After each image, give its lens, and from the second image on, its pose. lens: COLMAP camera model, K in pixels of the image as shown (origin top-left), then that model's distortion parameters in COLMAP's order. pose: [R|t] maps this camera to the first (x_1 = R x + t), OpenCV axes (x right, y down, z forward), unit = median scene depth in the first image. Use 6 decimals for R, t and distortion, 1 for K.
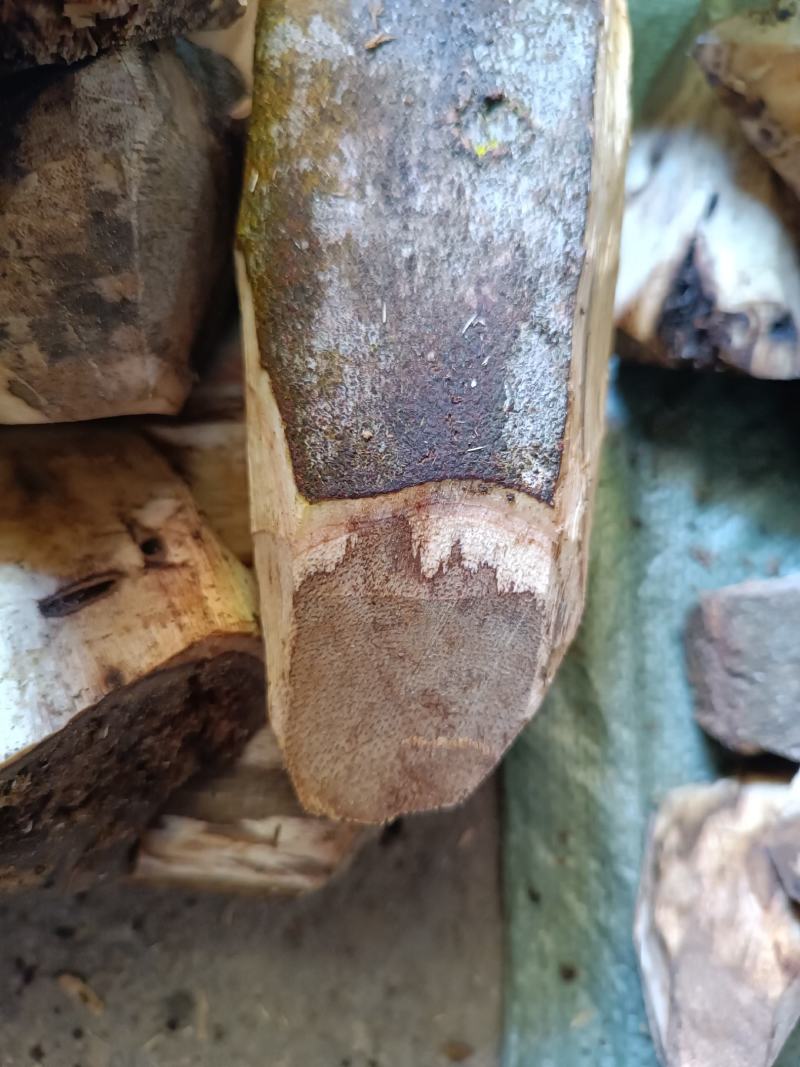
lens RADIAL K [[907.8, 0, 401.1], [0, 907.8, 534.6], [0, 0, 1]] dist [-0.038705, -0.006063]
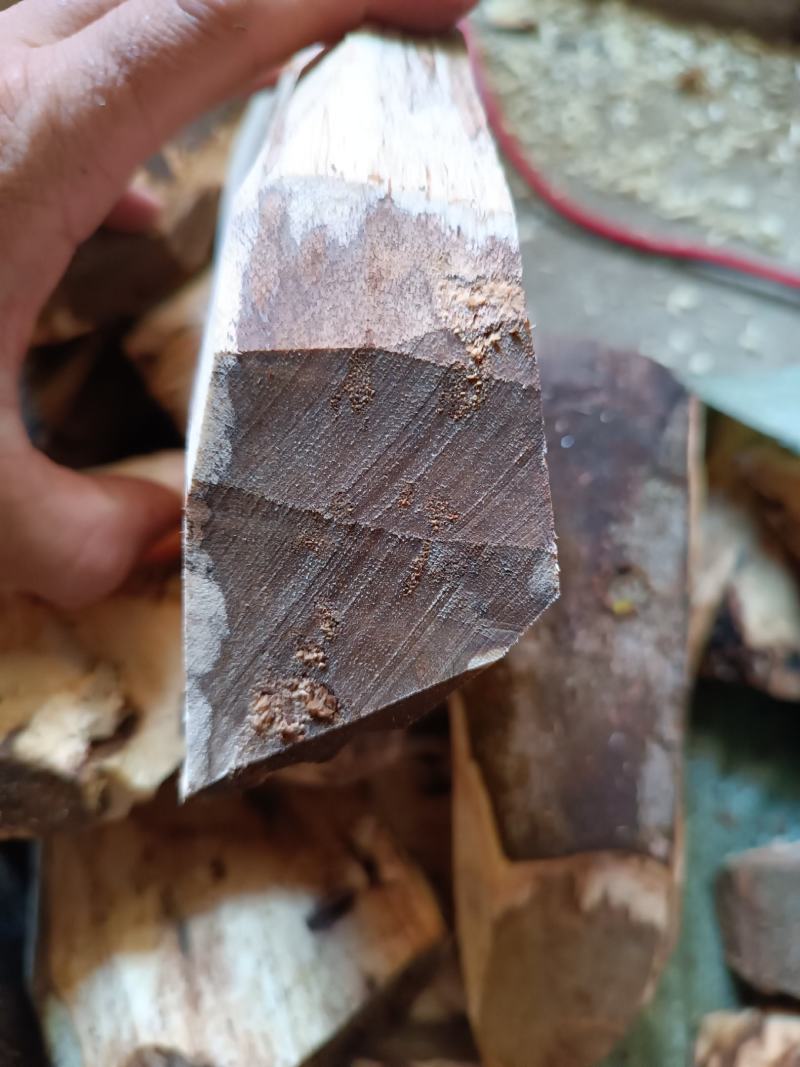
lens RADIAL K [[907.8, 0, 398.2], [0, 907.8, 533.3], [0, 0, 1]] dist [-0.038705, -0.006063]
pose [[0.997765, 0.040493, 0.053153, -0.352693], [-0.034574, 0.993560, -0.107901, -0.373811], [-0.057180, 0.105822, 0.992740, -0.460174]]
